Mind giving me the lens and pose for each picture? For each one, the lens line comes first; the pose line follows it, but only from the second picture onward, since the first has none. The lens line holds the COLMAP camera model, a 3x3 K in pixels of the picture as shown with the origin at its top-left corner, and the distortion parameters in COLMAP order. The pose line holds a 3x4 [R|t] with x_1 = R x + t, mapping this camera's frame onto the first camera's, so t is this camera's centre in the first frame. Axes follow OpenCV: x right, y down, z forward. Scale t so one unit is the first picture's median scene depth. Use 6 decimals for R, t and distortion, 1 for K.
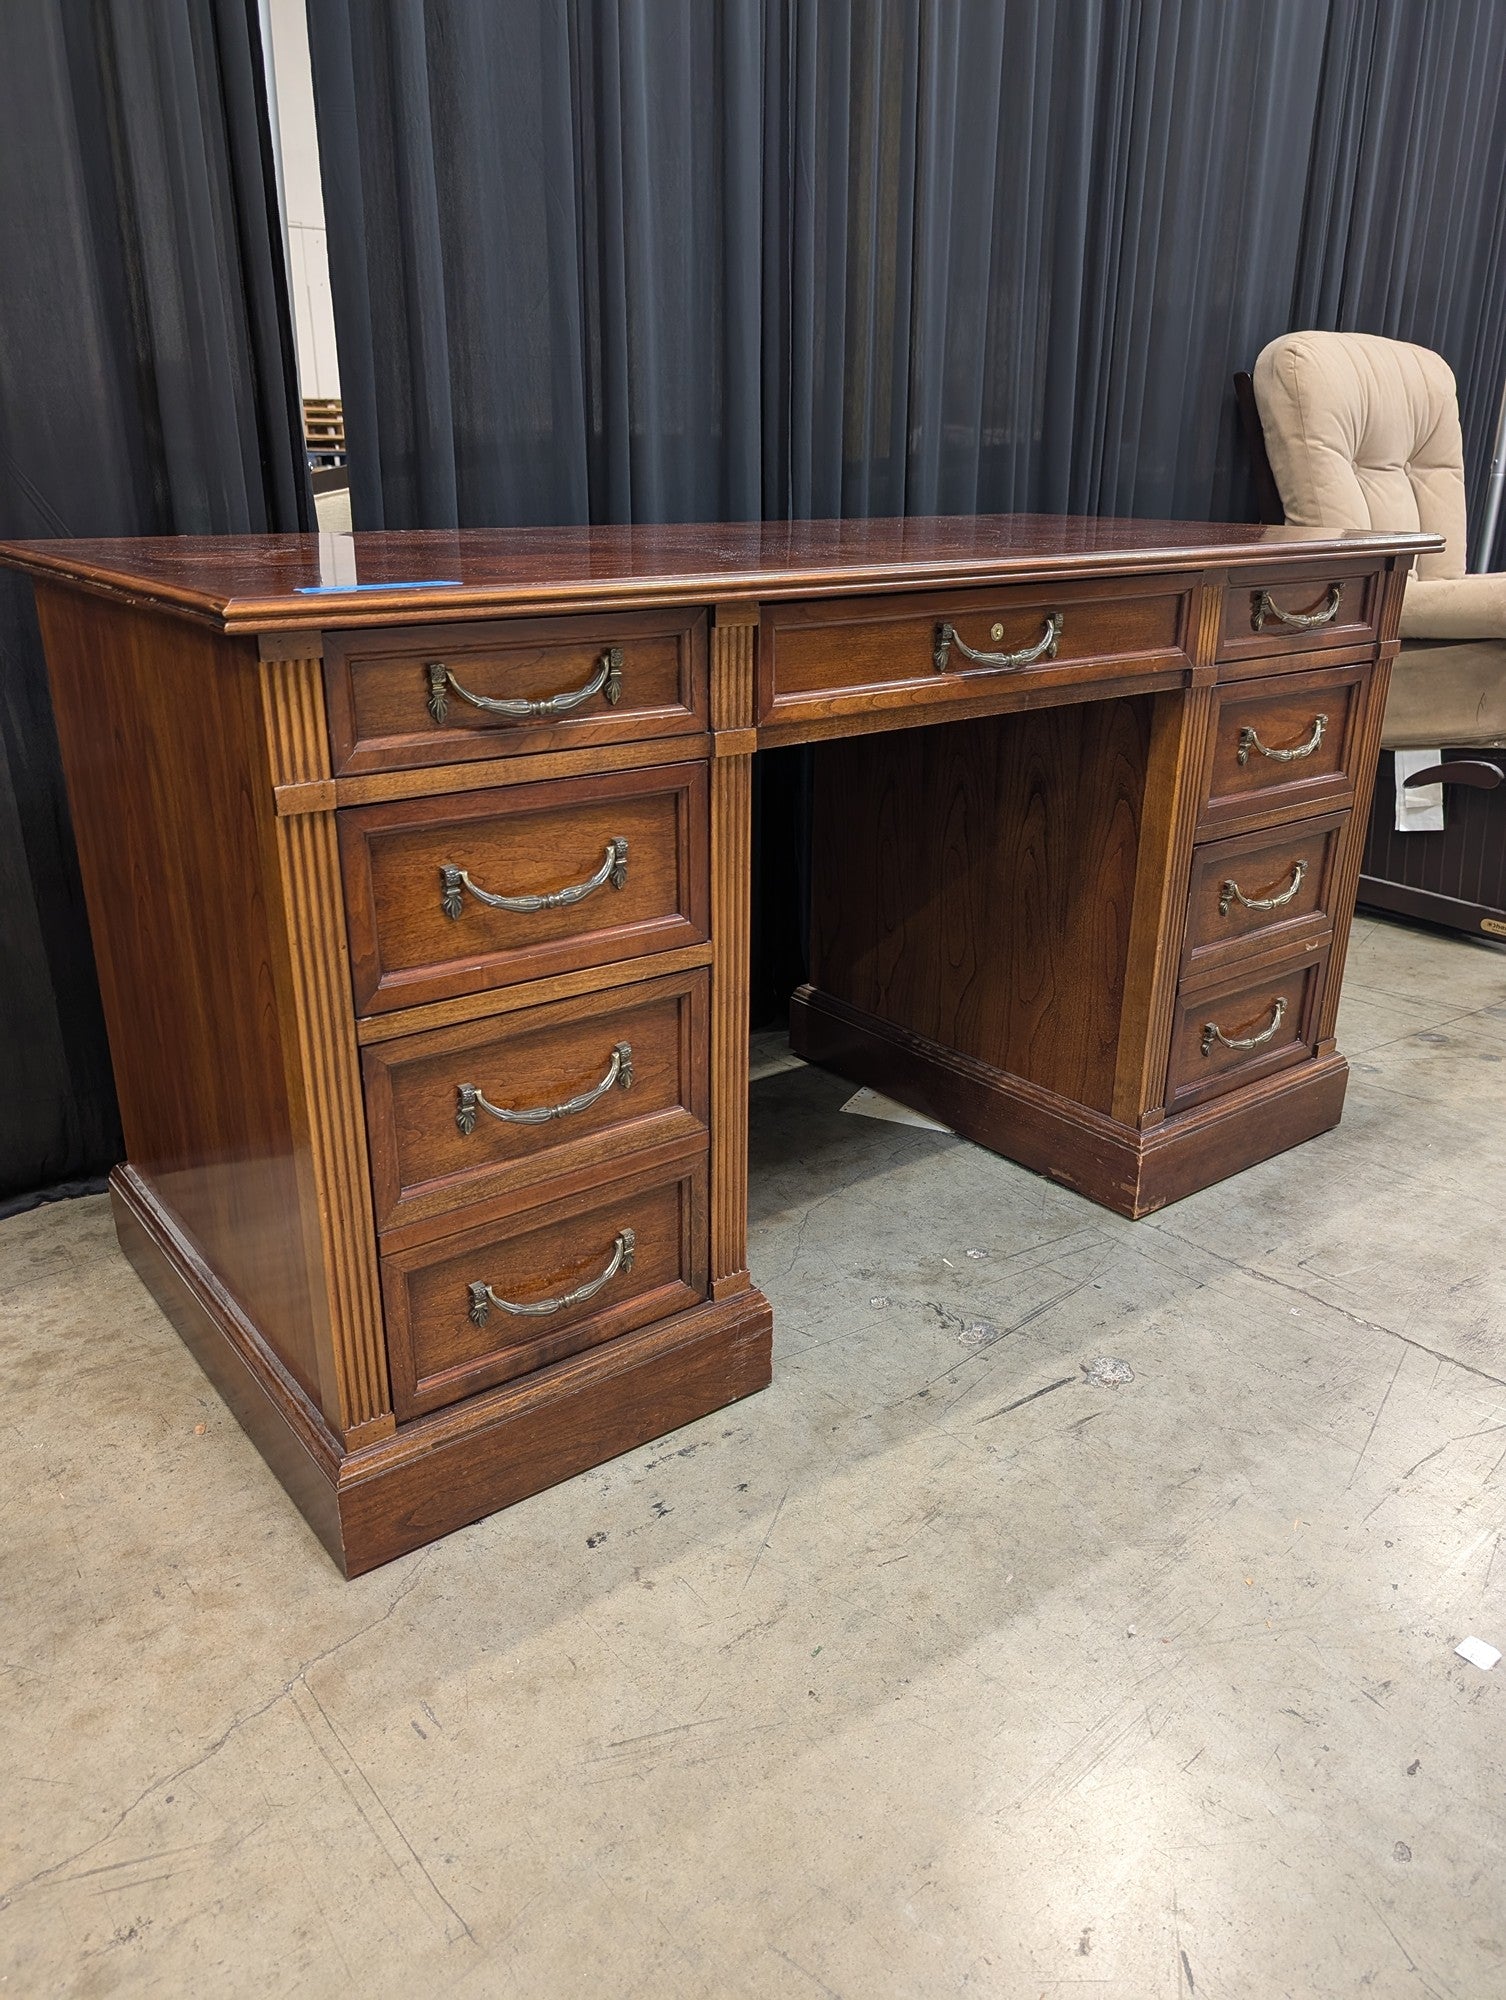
lens RADIAL K [[1453.0, 0, 752.3], [0, 1453.0, 995.4], [0, 0, 1]] dist [0.011893, -0.012448]
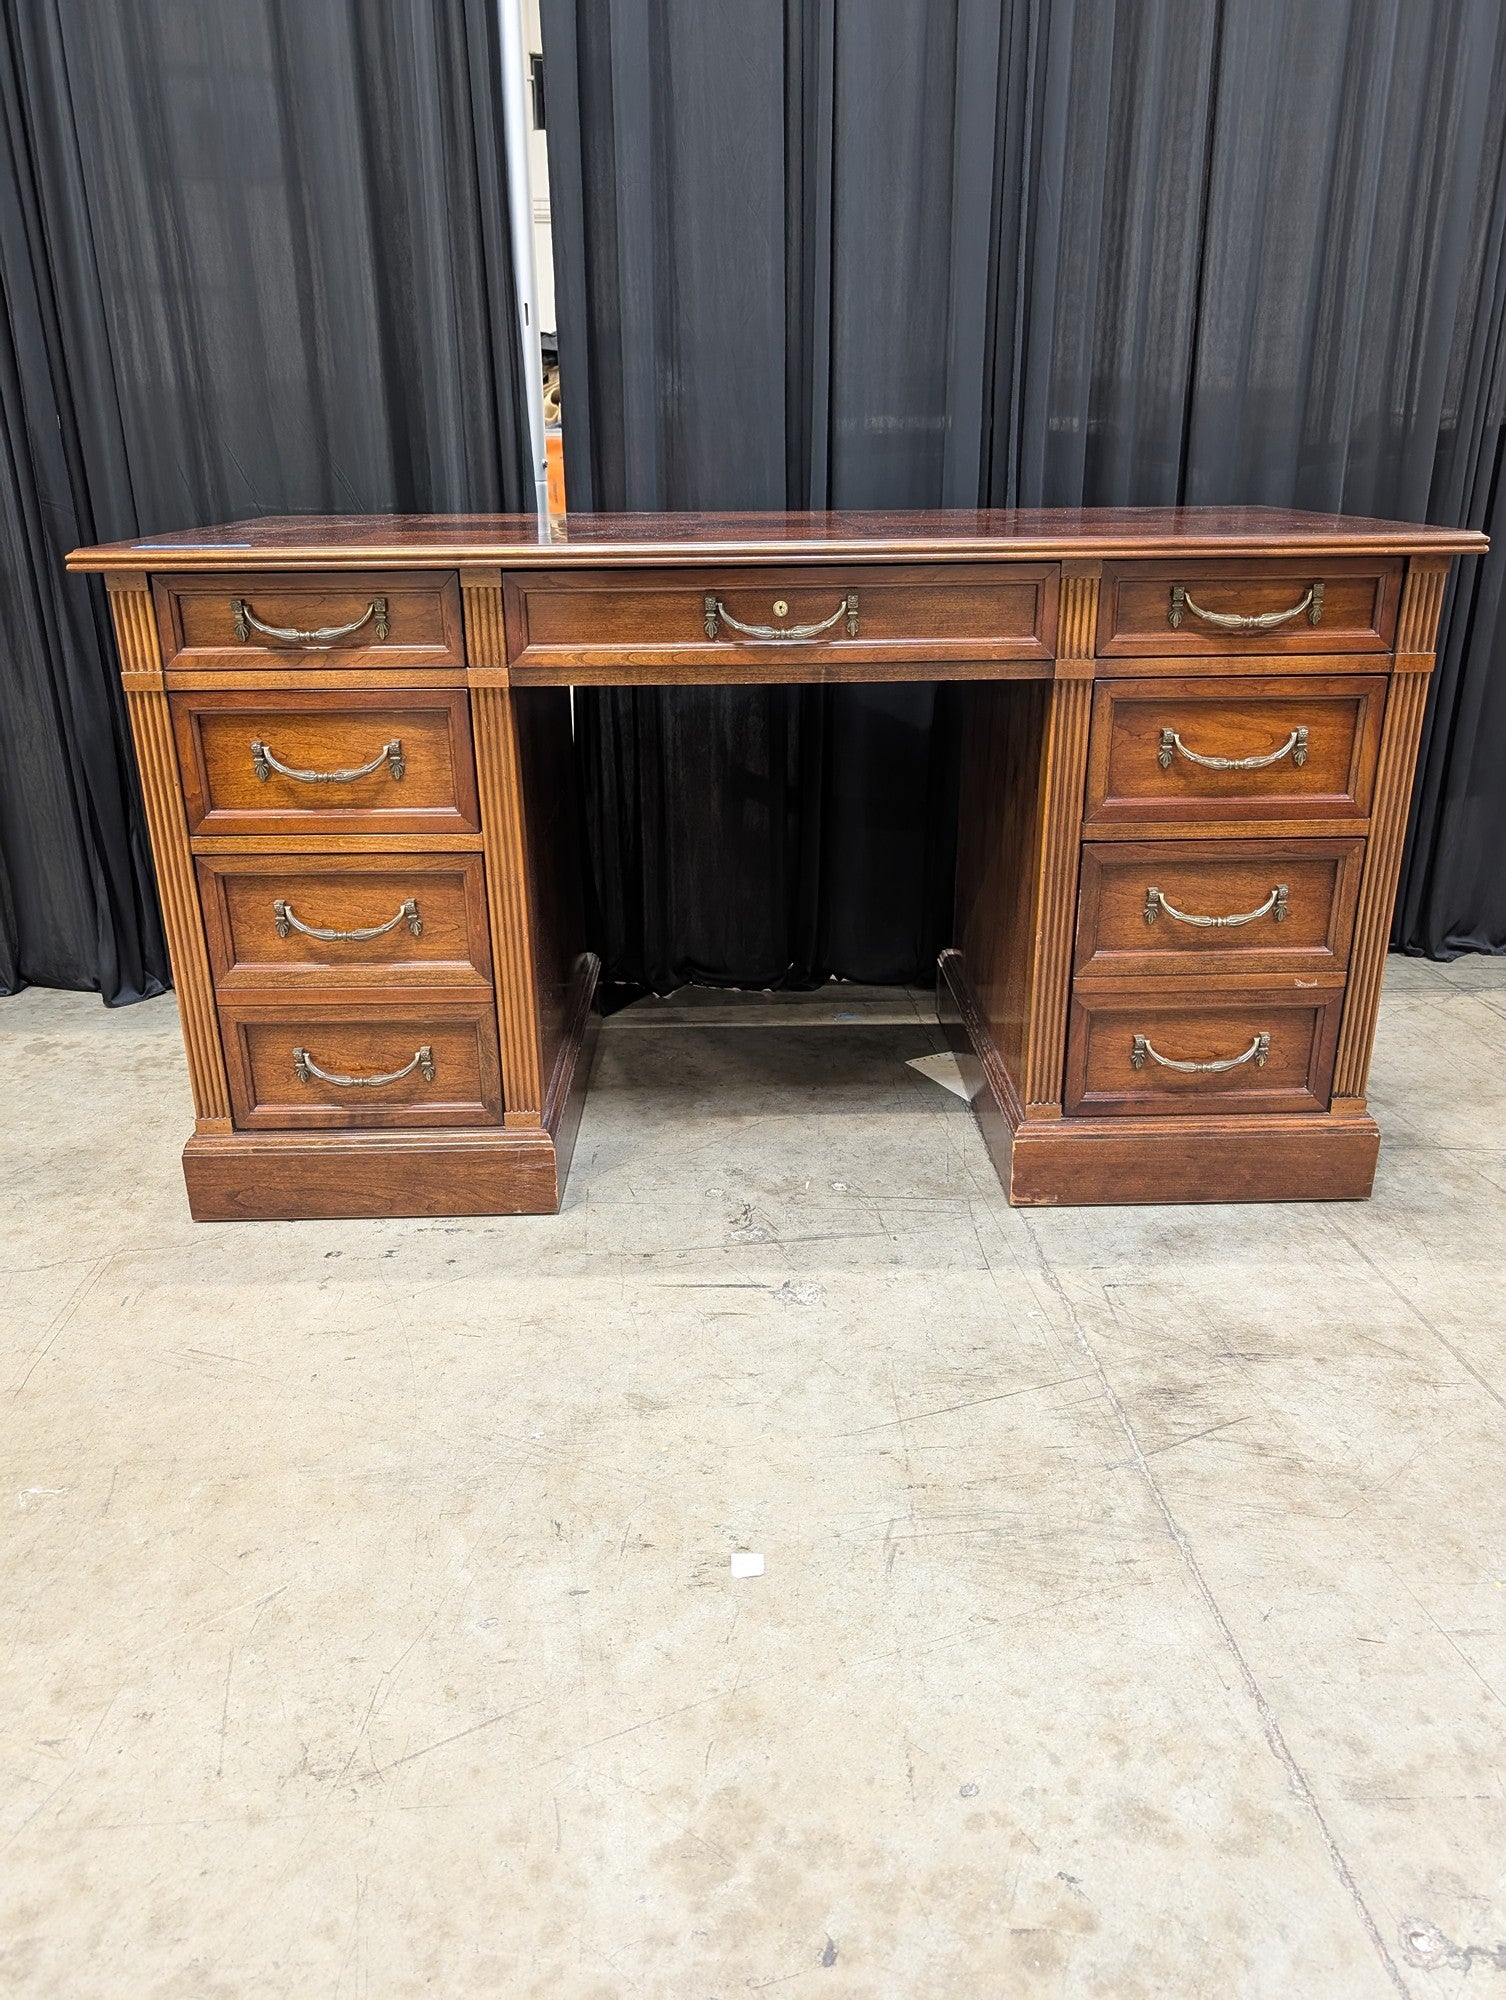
lens RADIAL K [[1453.0, 0, 752.3], [0, 1453.0, 995.4], [0, 0, 1]] dist [0.011893, -0.012448]
pose [[0.803649, 0.196149, -0.561849, 0.942644], [-0.194087, 0.978886, 0.064126, -0.027278], [0.562564, 0.057513, 0.824751, 0.085801]]
